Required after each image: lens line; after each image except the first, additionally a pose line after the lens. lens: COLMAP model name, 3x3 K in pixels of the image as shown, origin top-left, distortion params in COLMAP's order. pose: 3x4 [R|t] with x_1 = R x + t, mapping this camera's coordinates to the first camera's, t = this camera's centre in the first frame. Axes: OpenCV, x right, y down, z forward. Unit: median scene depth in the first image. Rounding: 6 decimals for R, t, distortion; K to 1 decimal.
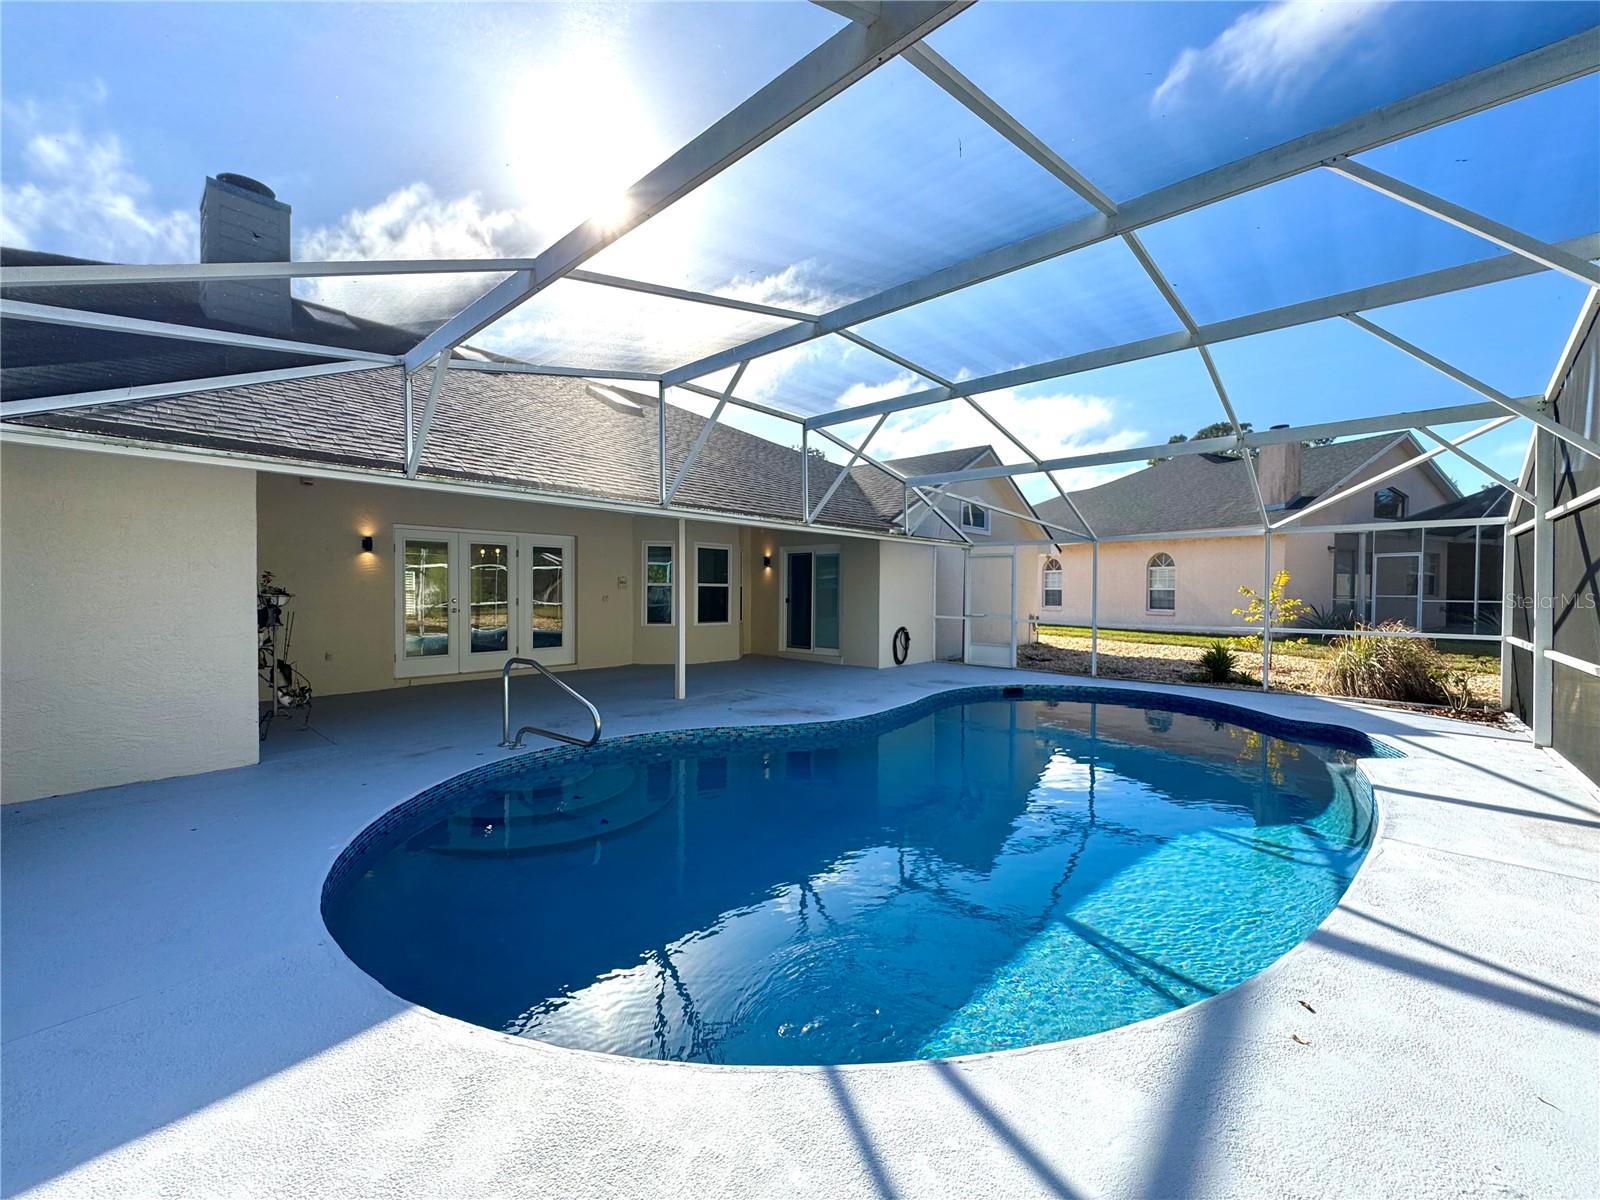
lens RADIAL K [[641.5, 0, 802.6], [0, 641.5, 598.3], [0, 0, 1]] dist [-0.005743, 0.000953]
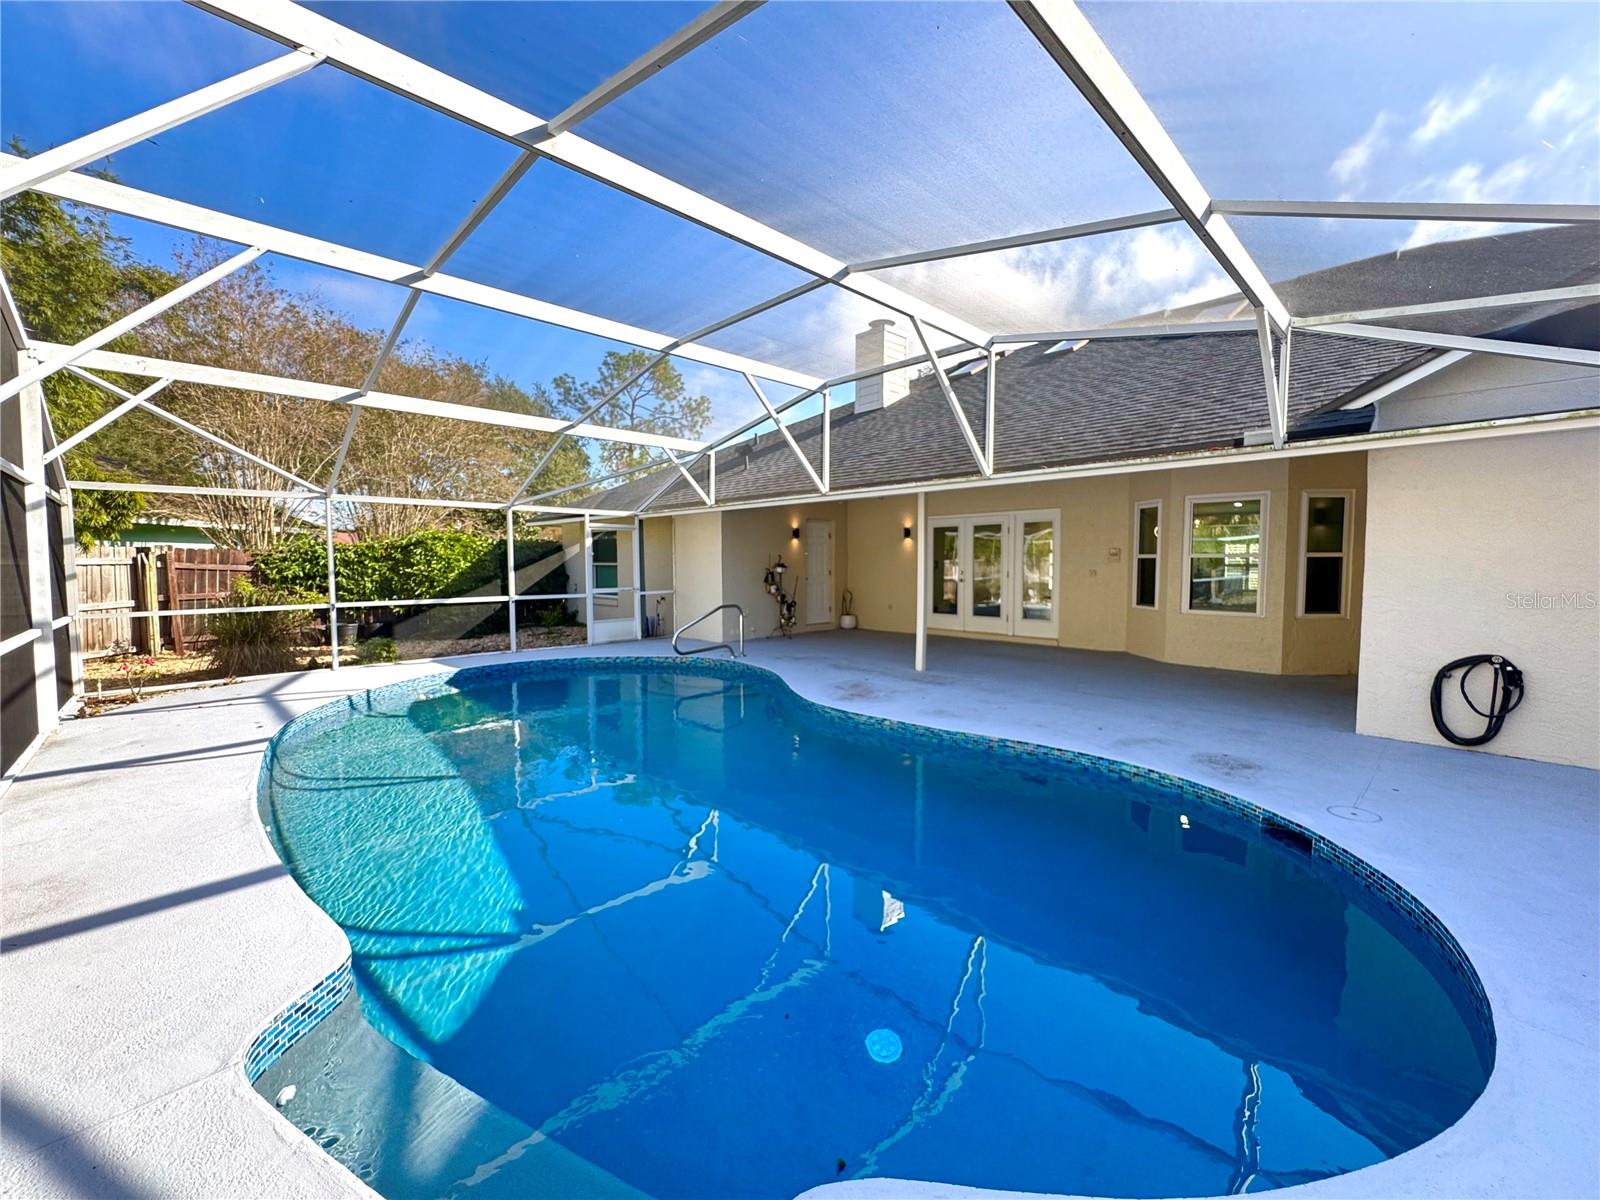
lens RADIAL K [[641.5, 0, 802.7], [0, 641.5, 599.4], [0, 0, 1]] dist [-0.005743, 0.000953]
pose [[-0.056164, 0.051641, -0.997085, 0.596297], [-0.011768, 0.998558, 0.052380, -0.005296], [0.998352, 0.014675, -0.055475, 0.627282]]
